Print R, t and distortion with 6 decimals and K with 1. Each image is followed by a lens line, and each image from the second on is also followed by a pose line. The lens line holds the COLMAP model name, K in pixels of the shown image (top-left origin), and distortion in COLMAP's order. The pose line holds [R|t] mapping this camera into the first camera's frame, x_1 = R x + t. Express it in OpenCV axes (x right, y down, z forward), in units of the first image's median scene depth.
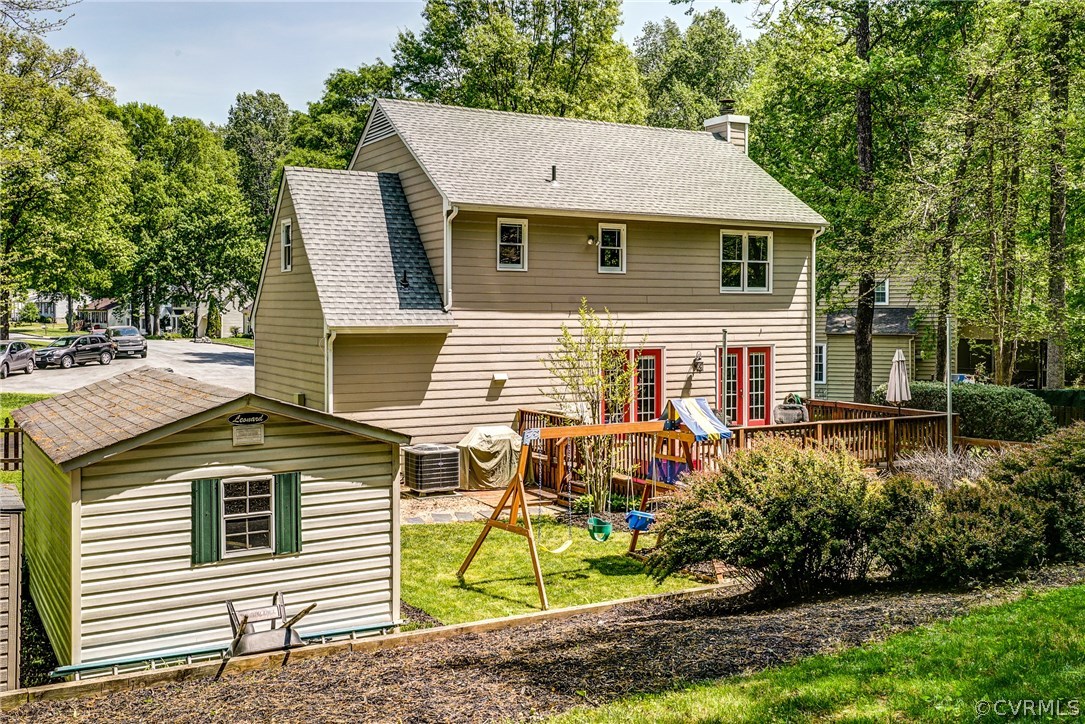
lens RADIAL K [[1085.5, 0, 541.6], [0, 1085.5, 344.0], [0, 0, 1]] dist [0.002817, 0.005246]
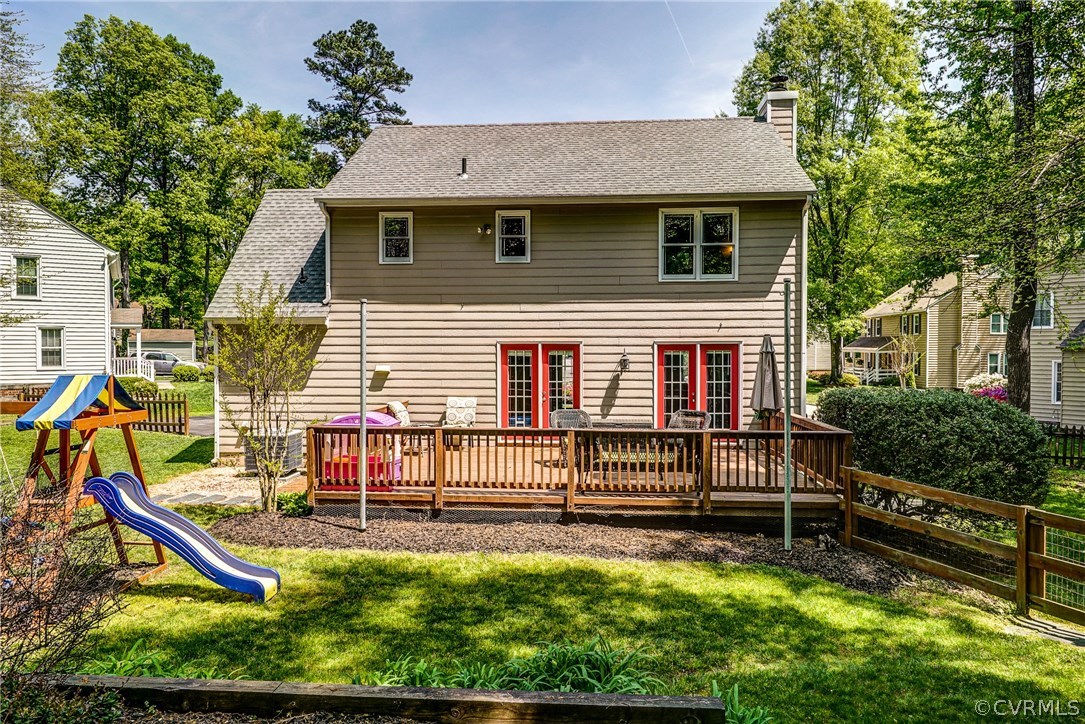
lens RADIAL K [[733.5, 0, 542.5], [0, 733.5, 362.0], [0, 0, 1]] dist [0.001053, 0.000013]
pose [[0.825238, 0.008787, -0.564716, 0.508063], [-0.016790, 0.999819, -0.008978, 0.030007], [0.564535, 0.016891, 0.825236, 0.552584]]
